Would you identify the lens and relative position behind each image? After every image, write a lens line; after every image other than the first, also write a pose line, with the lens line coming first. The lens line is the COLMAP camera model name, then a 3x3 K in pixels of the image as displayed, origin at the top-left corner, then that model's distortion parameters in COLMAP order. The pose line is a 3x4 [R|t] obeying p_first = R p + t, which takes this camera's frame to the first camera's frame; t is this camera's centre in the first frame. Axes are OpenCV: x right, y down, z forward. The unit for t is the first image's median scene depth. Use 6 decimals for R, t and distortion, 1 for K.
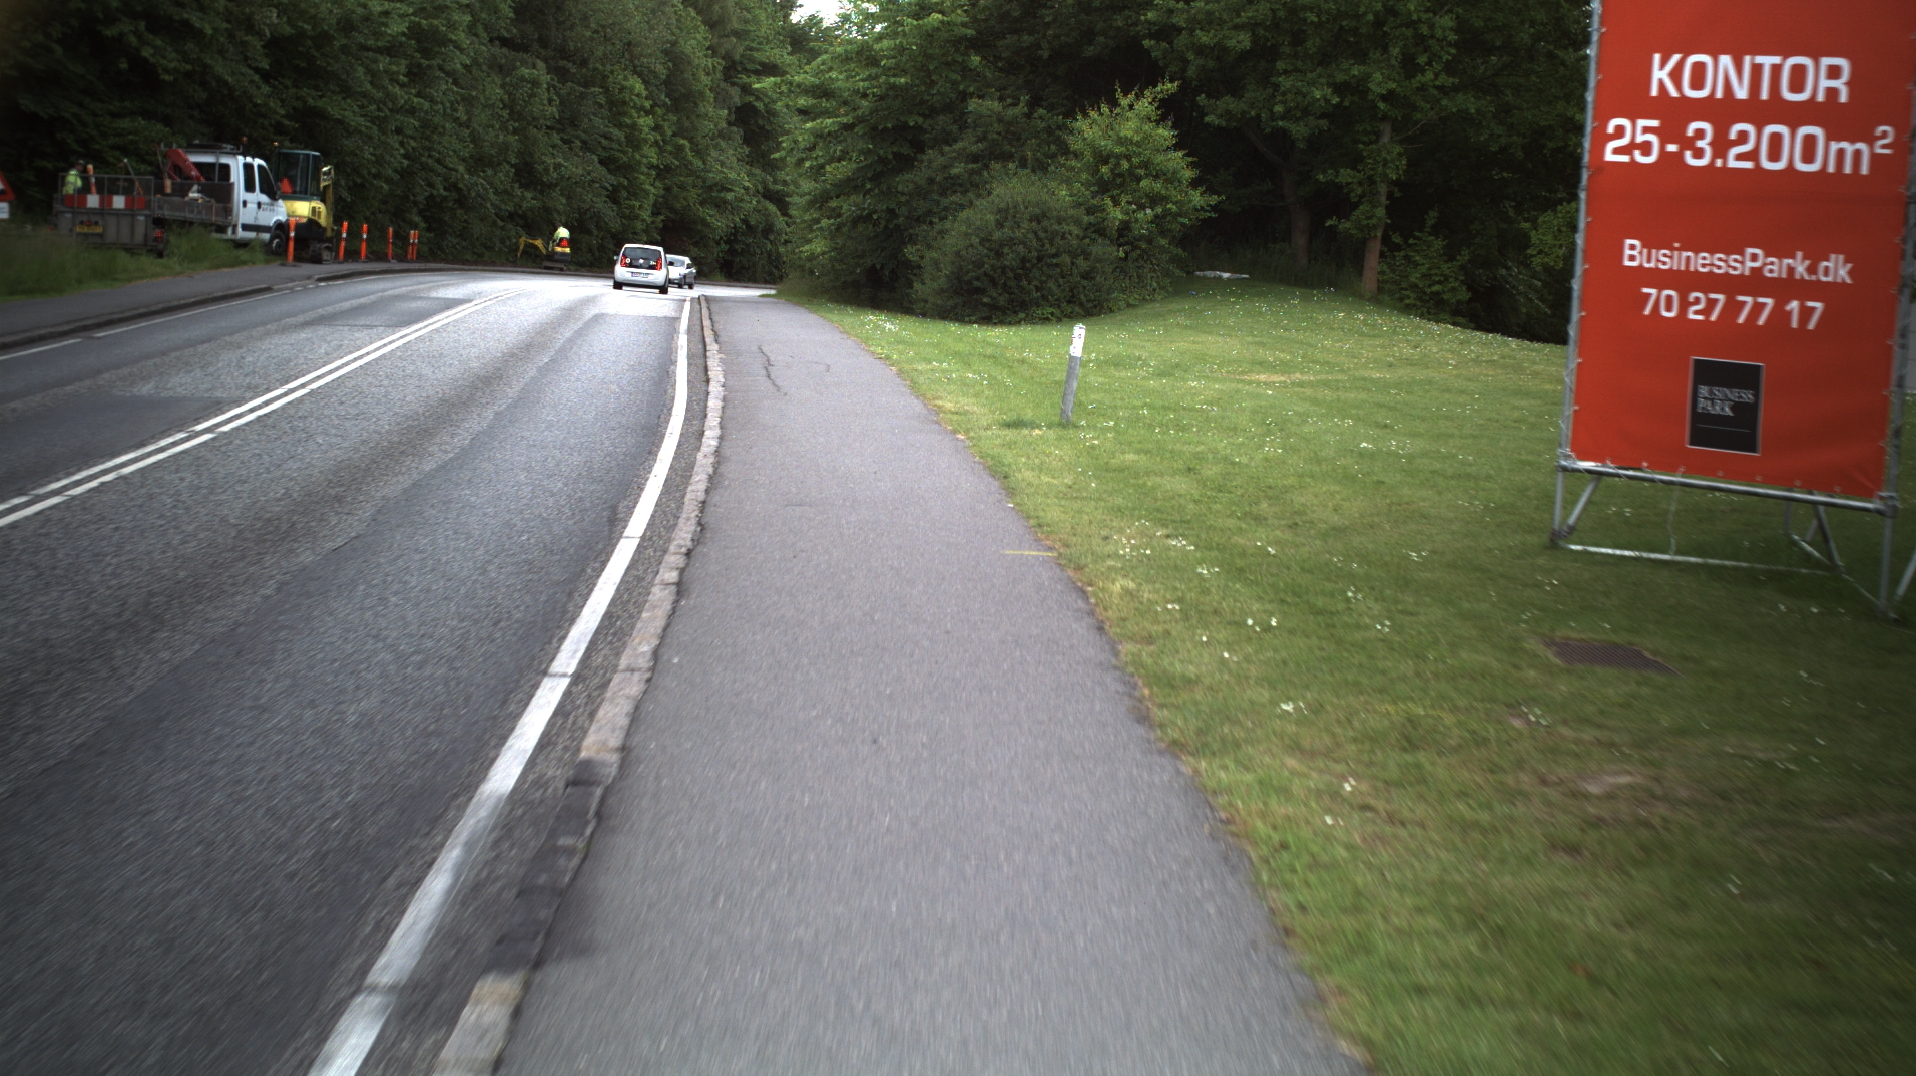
lens RADIAL K [[3321.4, 0, 956.8], [0, 3321.4, 593.7], [0, 0, 1]] dist [-0.242731, 0.023004]
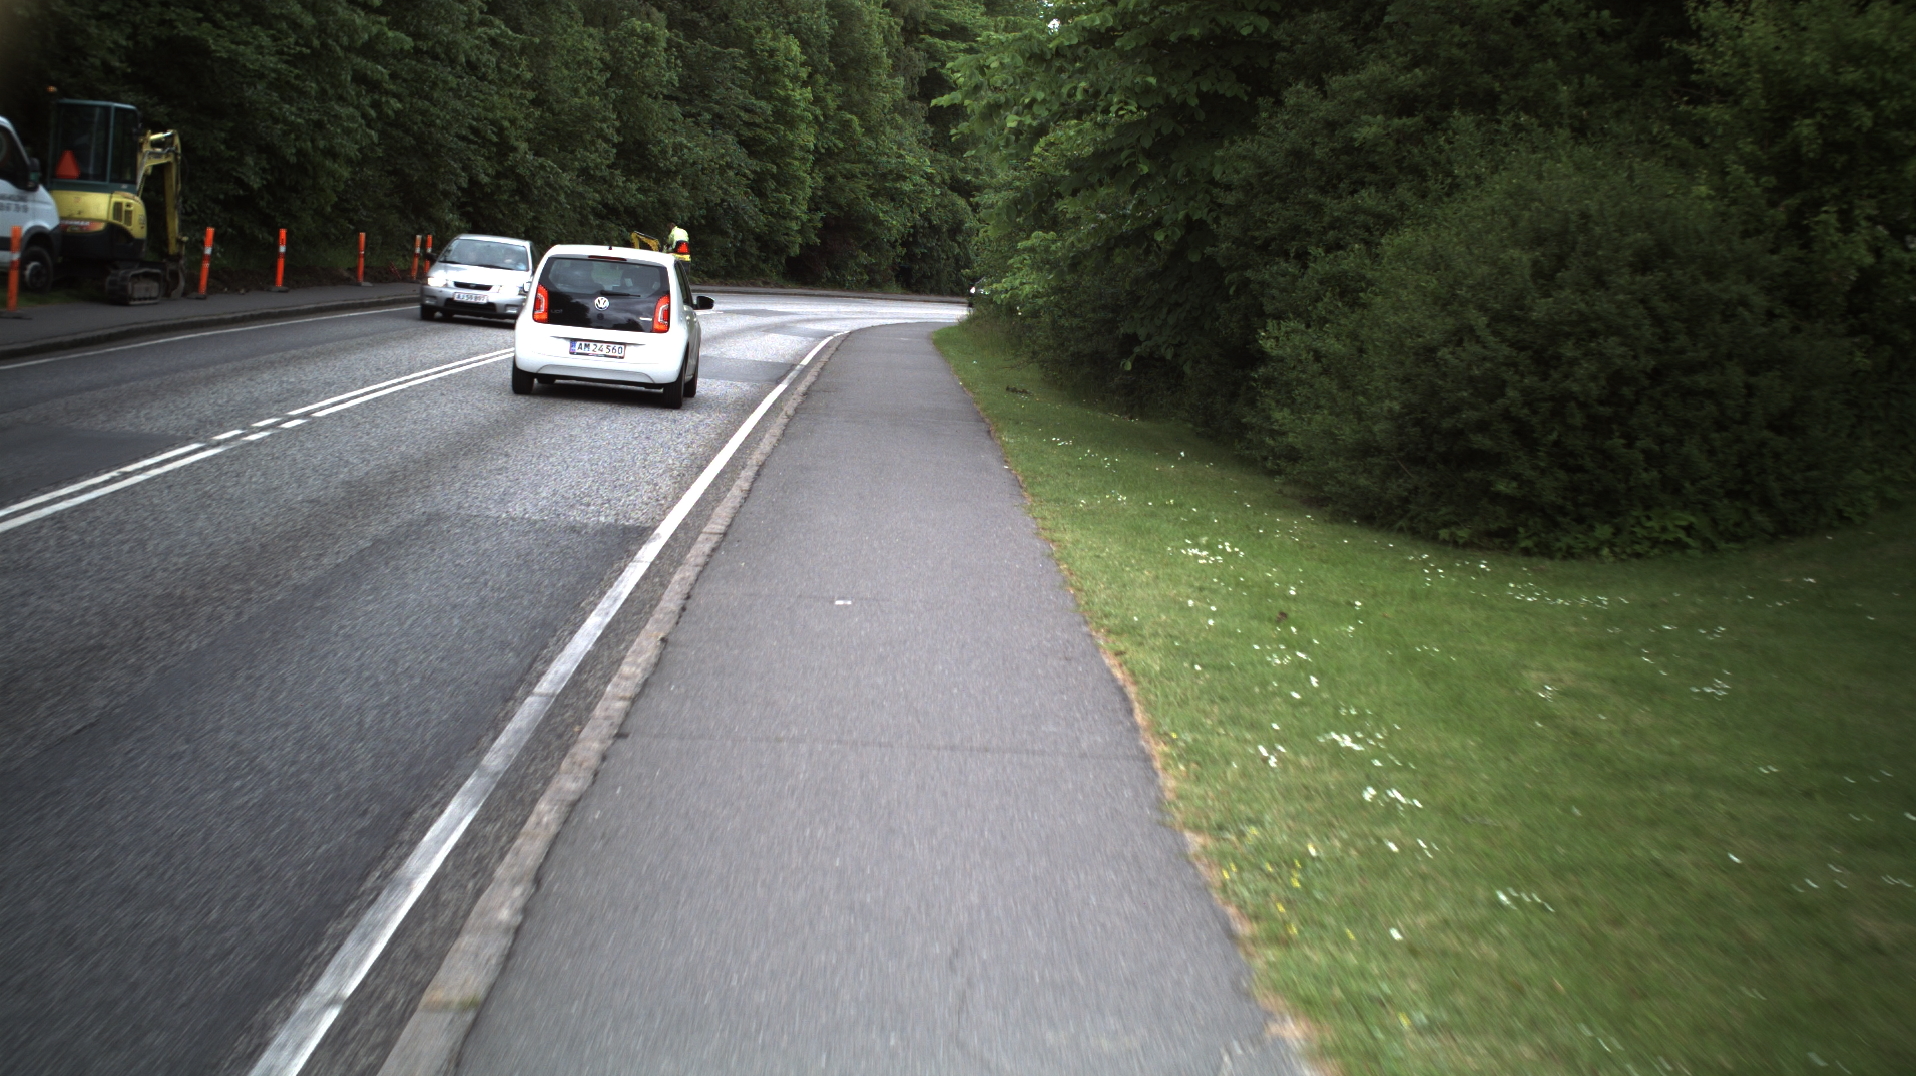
lens RADIAL K [[3328.5, 0, 958.0], [0, 3328.5, 538.0], [0, 0, 1]] dist [-0.327765, 0.621996]
pose [[0.998271, 0.012436, -0.057457, -0.026477], [-0.013276, 0.999810, -0.014270, -0.068920], [0.057269, 0.015008, 0.998246, 0.571658]]
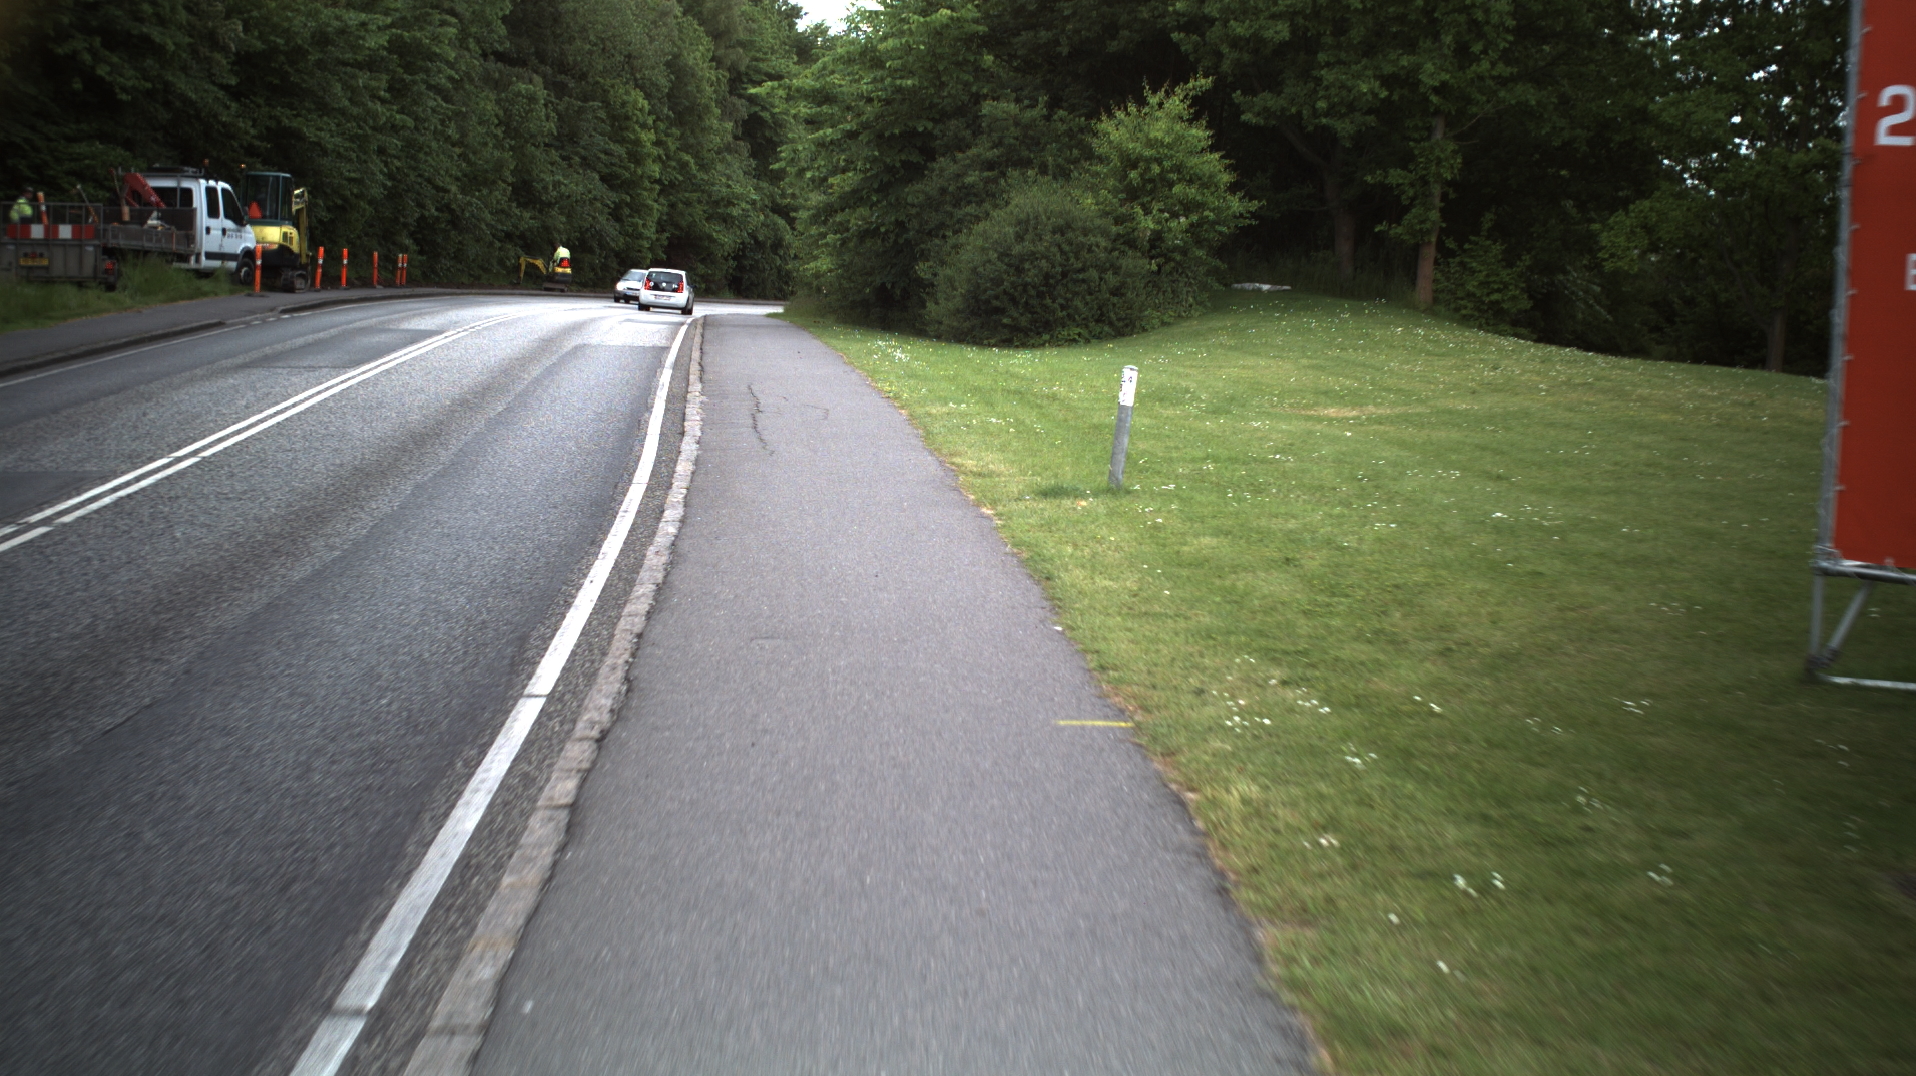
lens RADIAL K [[3321.4, 0, 956.8], [0, 3321.4, 593.7], [0, 0, 1]] dist [-0.242731, 0.023004]
pose [[0.999788, -0.019641, -0.006160, -0.000540], [0.019622, 0.999803, -0.003051, -0.010098], [0.006218, 0.002929, 0.999976, 0.081430]]
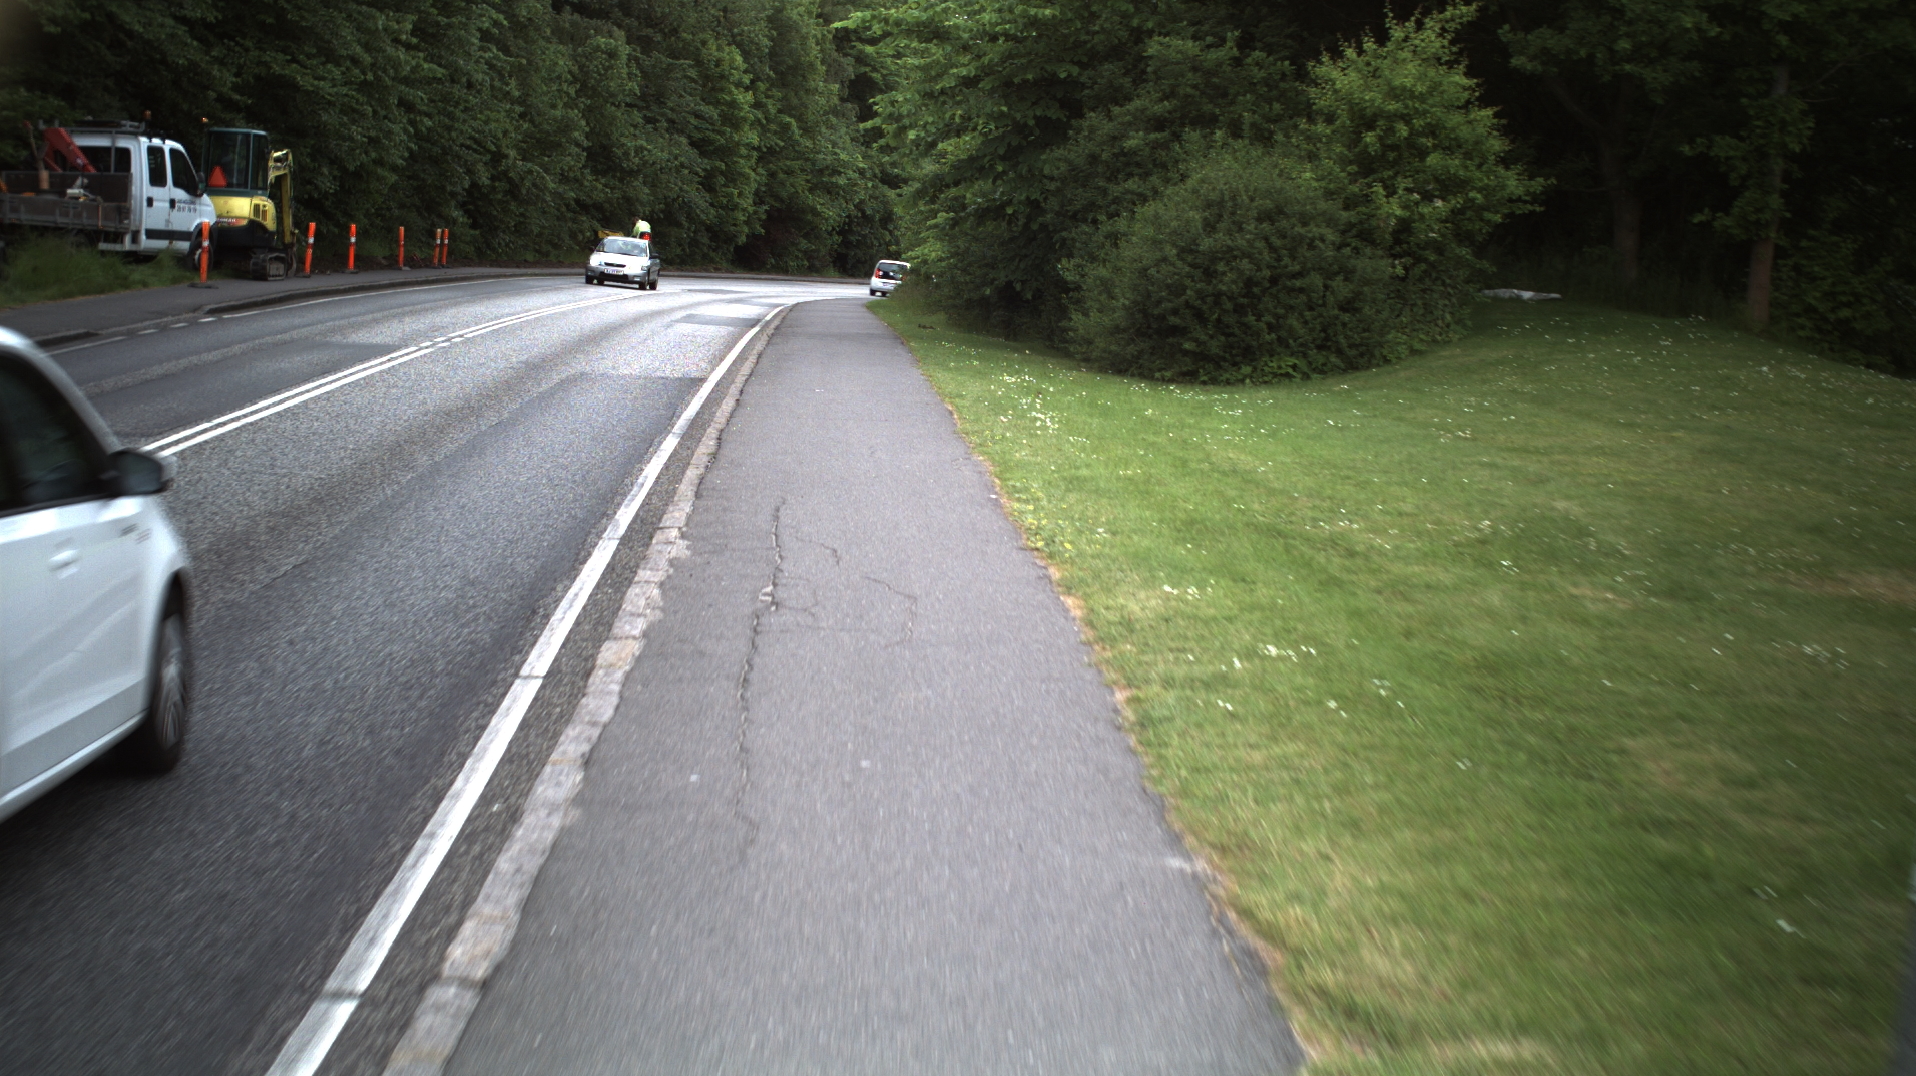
lens RADIAL K [[3328.5, 0, 958.0], [0, 3328.5, 538.0], [0, 0, 1]] dist [-0.327765, 0.621996]
pose [[0.999188, -0.007730, -0.039545, -0.009322], [0.007271, 0.999905, -0.011738, -0.040127], [0.039632, 0.011441, 0.999149, 0.327758]]
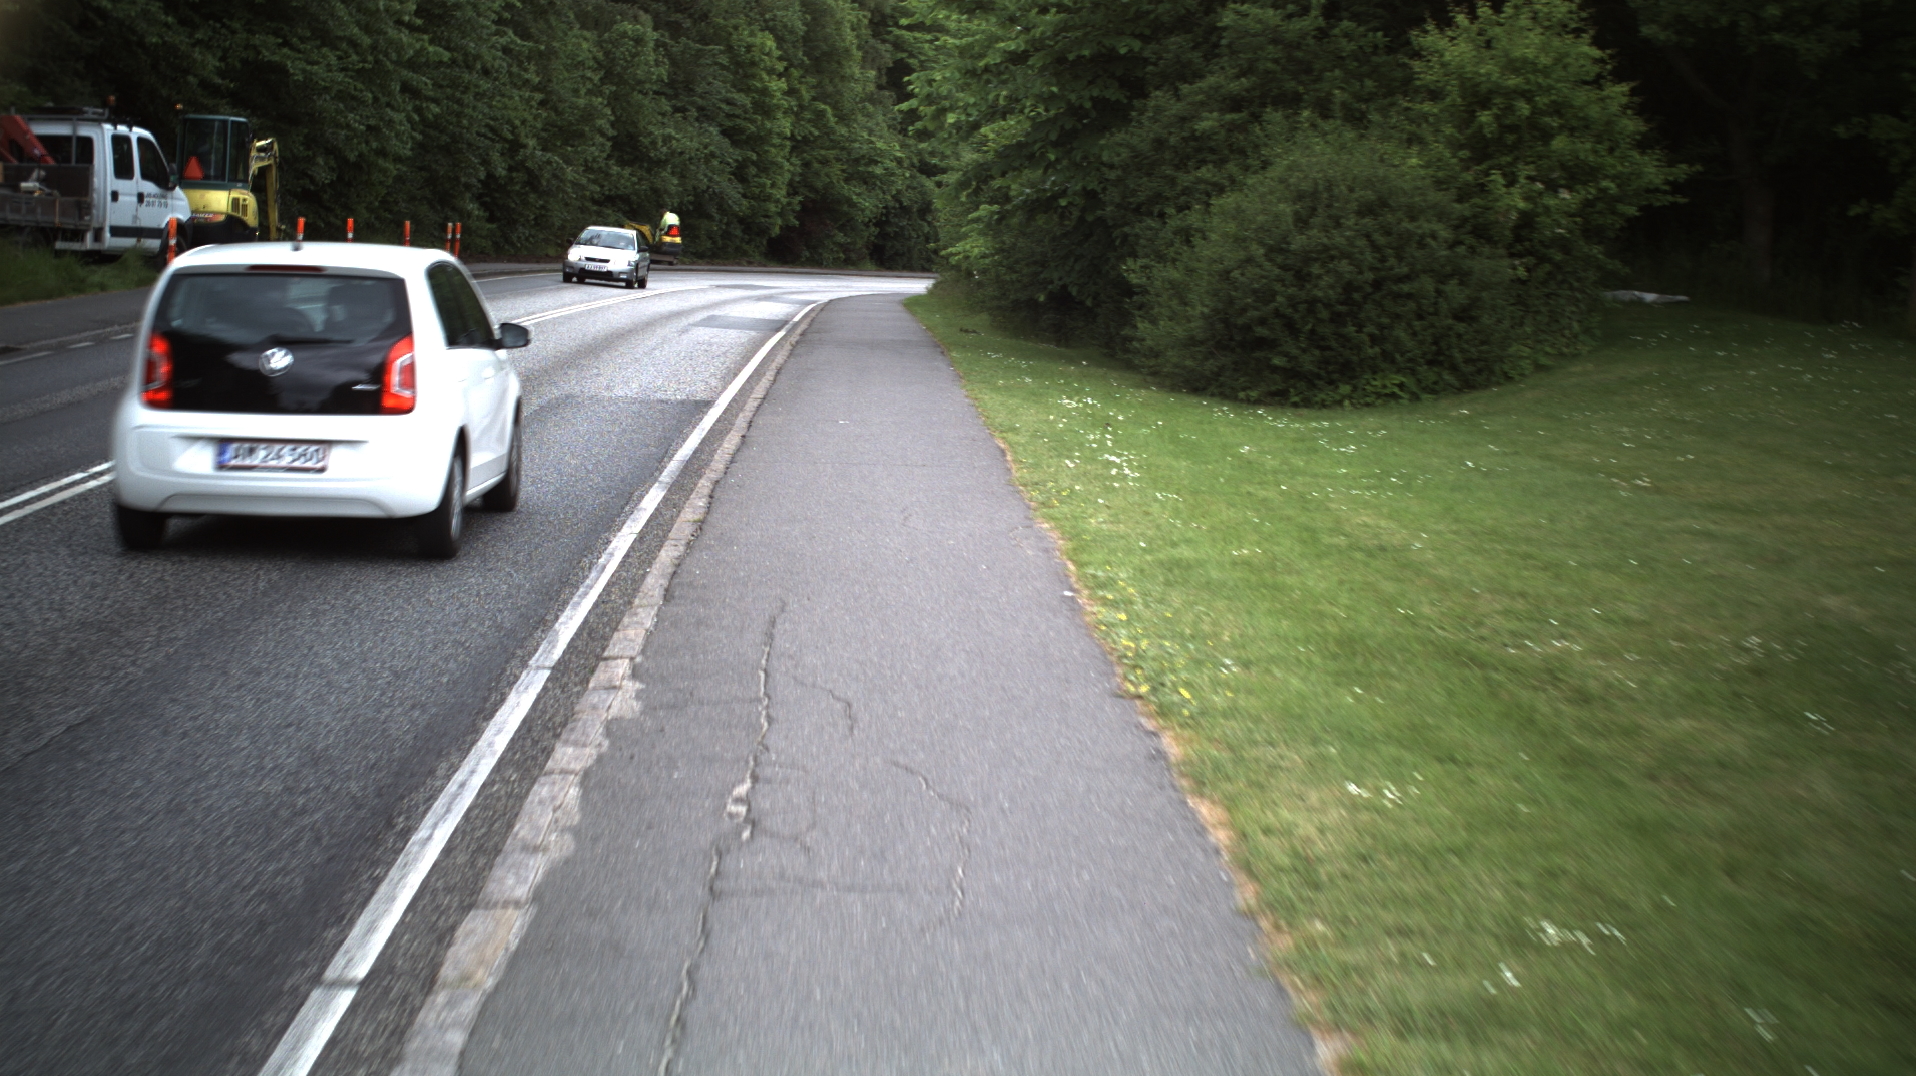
lens RADIAL K [[3328.5, 0, 958.0], [0, 3328.5, 538.0], [0, 0, 1]] dist [-0.327765, 0.621996]
pose [[0.998624, -0.010134, -0.051453, -0.014078], [0.009694, 0.999914, -0.008788, -0.049645], [0.051537, 0.008277, 0.998637, 0.409134]]
